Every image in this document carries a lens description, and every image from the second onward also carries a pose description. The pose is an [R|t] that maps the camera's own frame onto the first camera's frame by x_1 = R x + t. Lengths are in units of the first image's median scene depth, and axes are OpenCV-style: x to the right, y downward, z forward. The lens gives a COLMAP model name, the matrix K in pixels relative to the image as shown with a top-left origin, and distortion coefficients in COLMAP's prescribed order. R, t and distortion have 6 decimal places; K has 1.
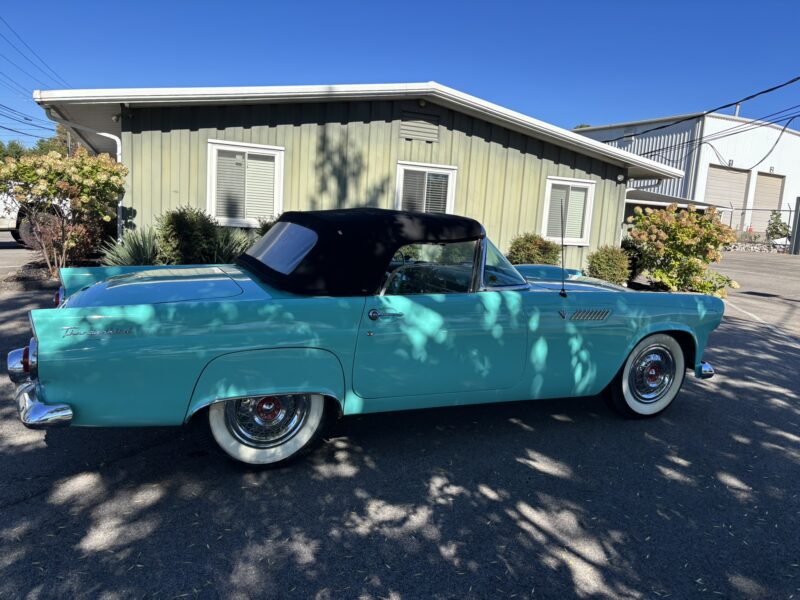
lens RADIAL K [[600.6, 0, 399.9], [0, 600.6, 297.8], [0, 0, 1]] dist [0.010166, 0.001314]
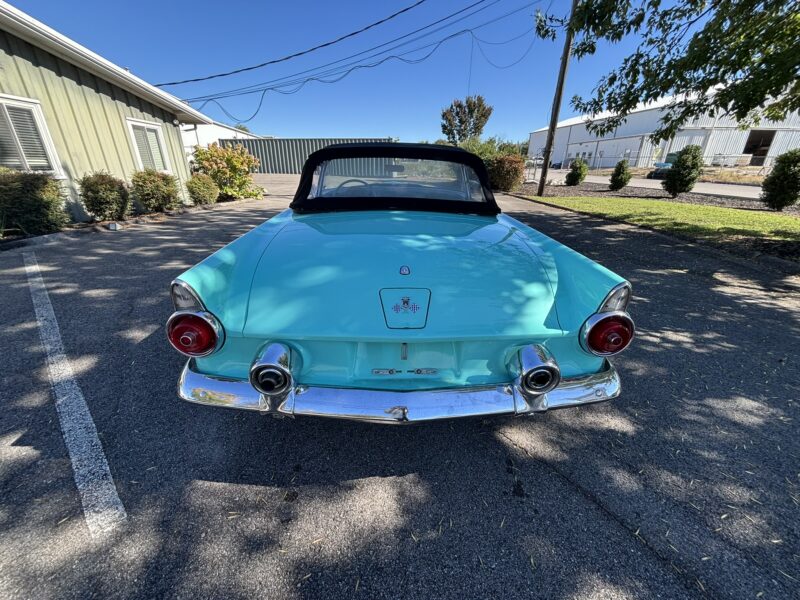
lens RADIAL K [[317.4, 0, 401.8], [0, 317.4, 299.2], [0, 0, 1]] dist [0.001973, 0.000249]
pose [[0.400094, -0.409034, 0.820132, -0.207401], [0.147496, 0.911950, 0.382874, -0.030913], [-0.904528, -0.032219, 0.425196, 0.208690]]
